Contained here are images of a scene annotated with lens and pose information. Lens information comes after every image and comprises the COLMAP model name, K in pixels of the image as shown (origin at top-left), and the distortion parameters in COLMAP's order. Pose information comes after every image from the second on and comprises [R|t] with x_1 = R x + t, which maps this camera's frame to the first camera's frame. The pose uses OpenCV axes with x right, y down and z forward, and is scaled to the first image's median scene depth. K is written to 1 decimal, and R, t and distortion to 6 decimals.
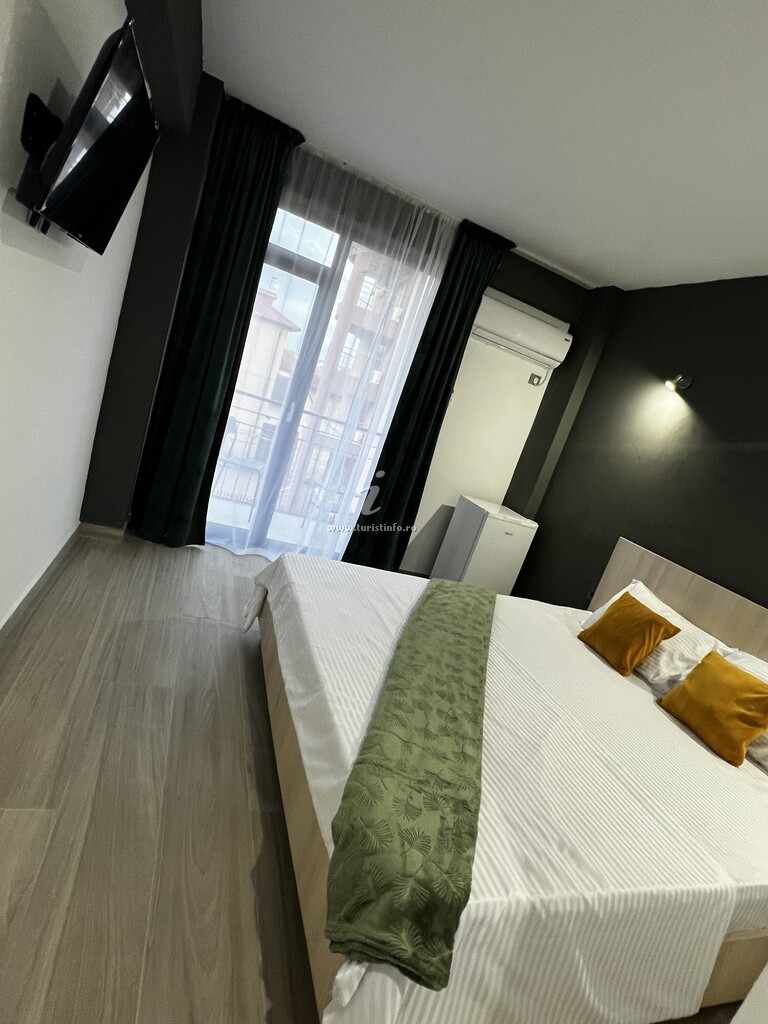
lens RADIAL K [[530.5, 0, 384.0], [0, 530.5, 512.0], [0, 0, 1]] dist [-0.001517, -0.000536]
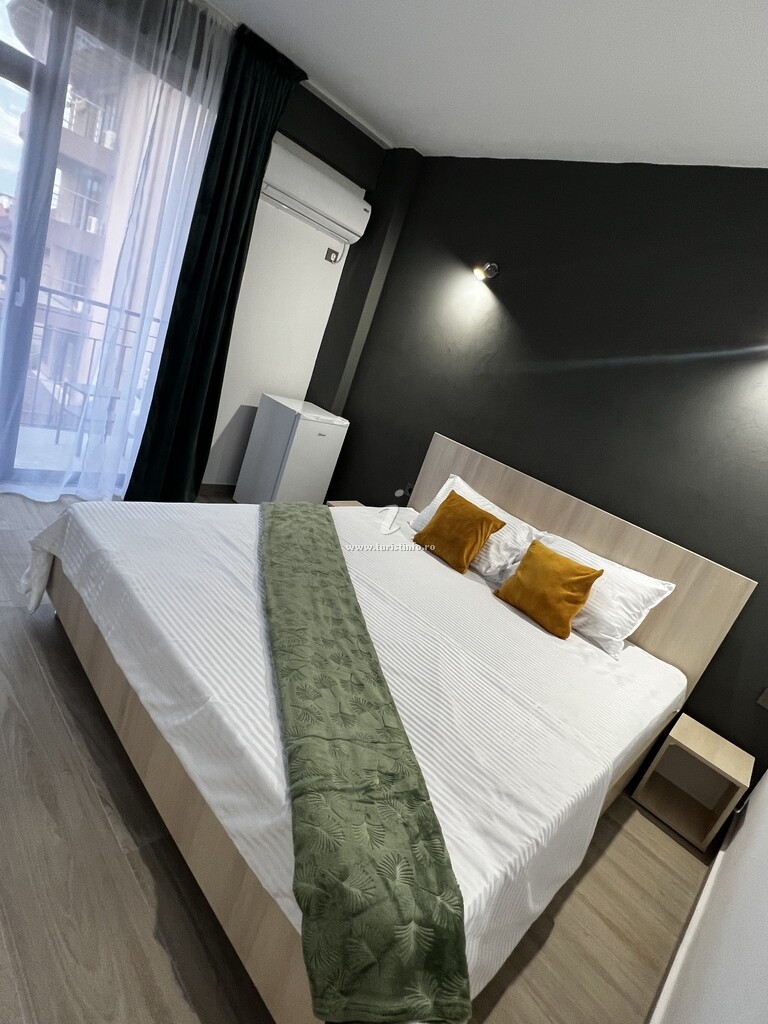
lens RADIAL K [[530.5, 0, 384.0], [0, 530.5, 512.0], [0, 0, 1]] dist [-0.001517, -0.000536]
pose [[0.901840, -0.148747, 0.405659, -0.100478], [0.049882, 0.968438, 0.244213, -0.077070], [-0.429182, -0.200006, 0.880795, 0.156734]]
